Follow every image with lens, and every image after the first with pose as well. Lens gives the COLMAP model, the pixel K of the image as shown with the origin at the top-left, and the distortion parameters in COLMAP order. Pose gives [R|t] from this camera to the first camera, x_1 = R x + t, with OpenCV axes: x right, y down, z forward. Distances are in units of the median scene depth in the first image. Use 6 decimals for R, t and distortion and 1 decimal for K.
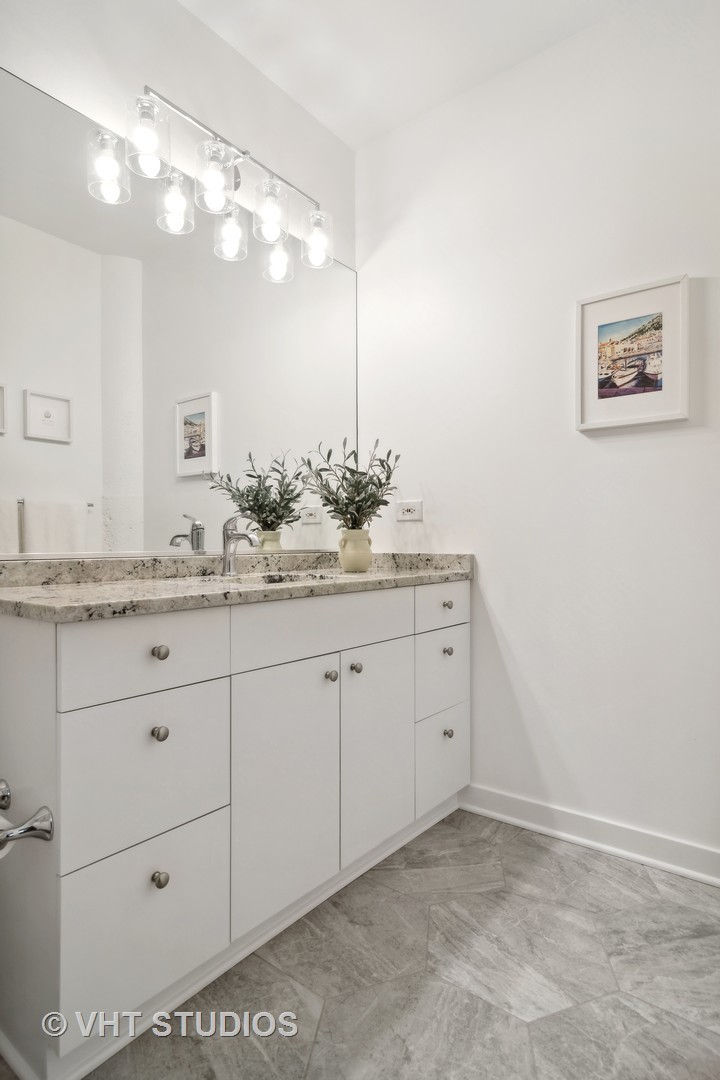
lens RADIAL K [[584.6, 0, 360.0], [0, 584.6, 540.0], [0, 0, 1]] dist [-0.001616, 0.003735]
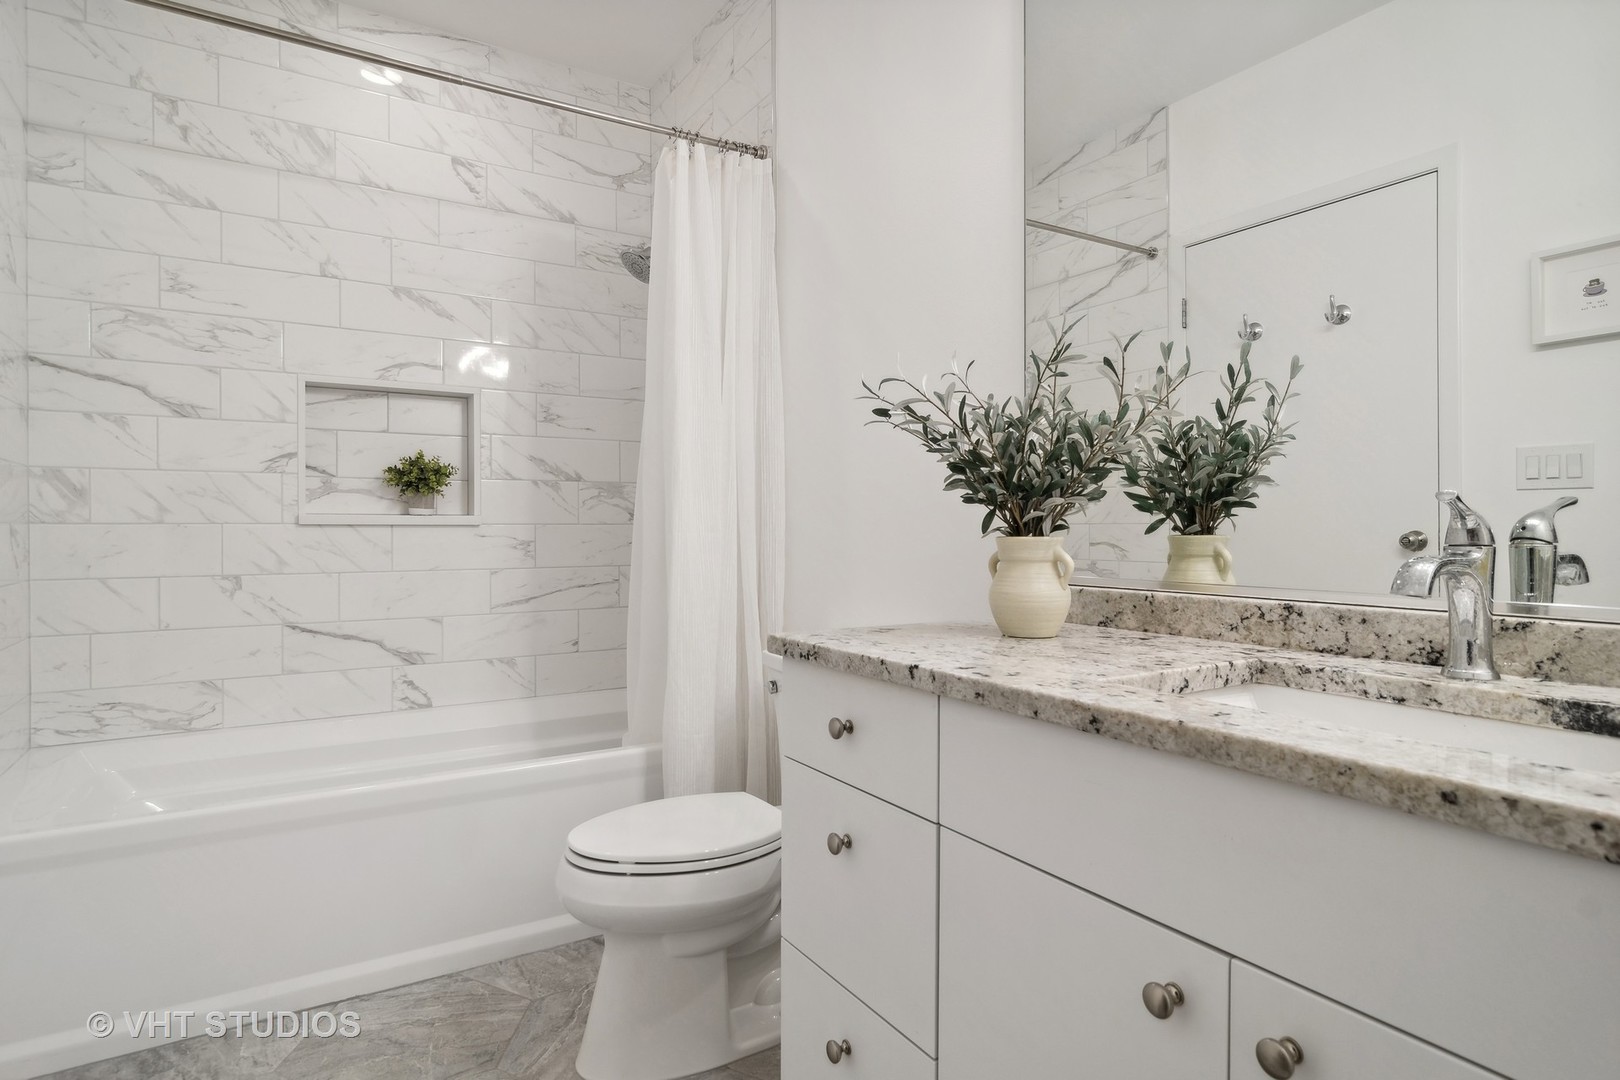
lens RADIAL K [[876.8, 0, 805.3], [0, 876.8, 532.1], [0, 0, 1]] dist [-0.001616, 0.003735]
pose [[-0.341138, 0.007496, -0.939983, 0.467661], [0.002275, 0.999972, 0.007149, -0.034585], [0.940010, 0.000300, -0.341146, 0.944569]]
